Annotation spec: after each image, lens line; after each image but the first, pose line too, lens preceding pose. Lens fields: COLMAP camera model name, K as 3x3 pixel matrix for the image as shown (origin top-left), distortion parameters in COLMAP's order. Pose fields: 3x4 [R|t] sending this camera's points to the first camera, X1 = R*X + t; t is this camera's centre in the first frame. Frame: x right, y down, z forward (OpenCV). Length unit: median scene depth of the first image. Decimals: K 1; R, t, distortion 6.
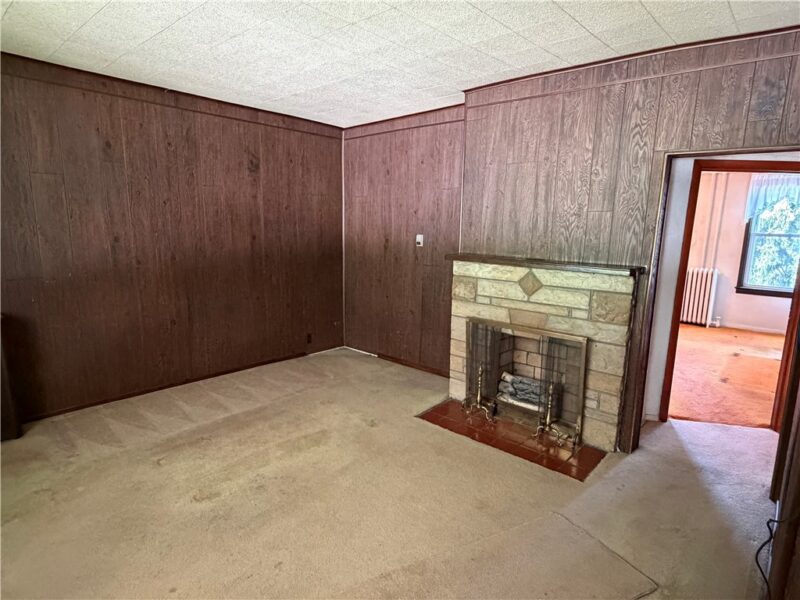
lens RADIAL K [[457.5, 0, 399.8], [0, 457.5, 298.6], [0, 0, 1]] dist [0.002780, 0.000750]
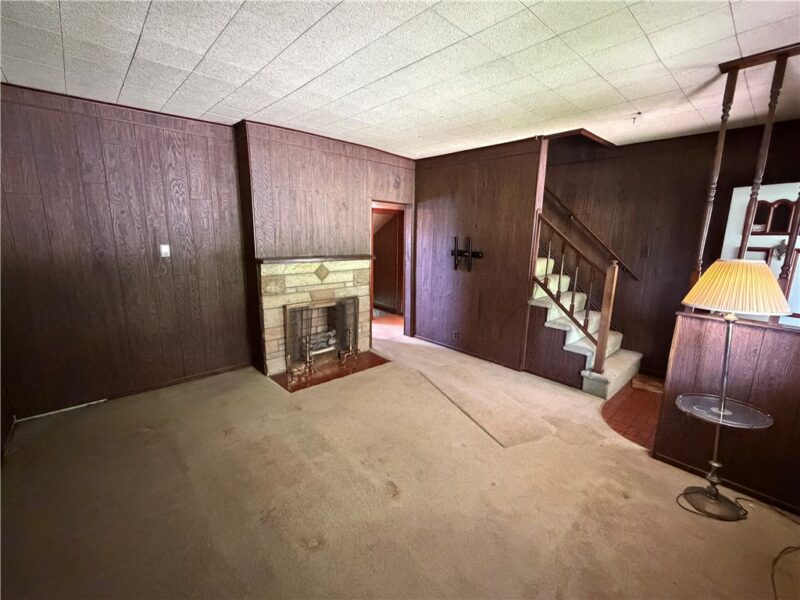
lens RADIAL K [[345.9, 0, 399.4], [0, 345.9, 299.6], [0, 0, 1]] dist [-0.000117, -0.000028]
pose [[0.095730, -0.206422, 0.973769, -0.816584], [0.151996, 0.969821, 0.190643, -0.121043], [-0.983734, 0.129758, 0.124216, 0.587040]]
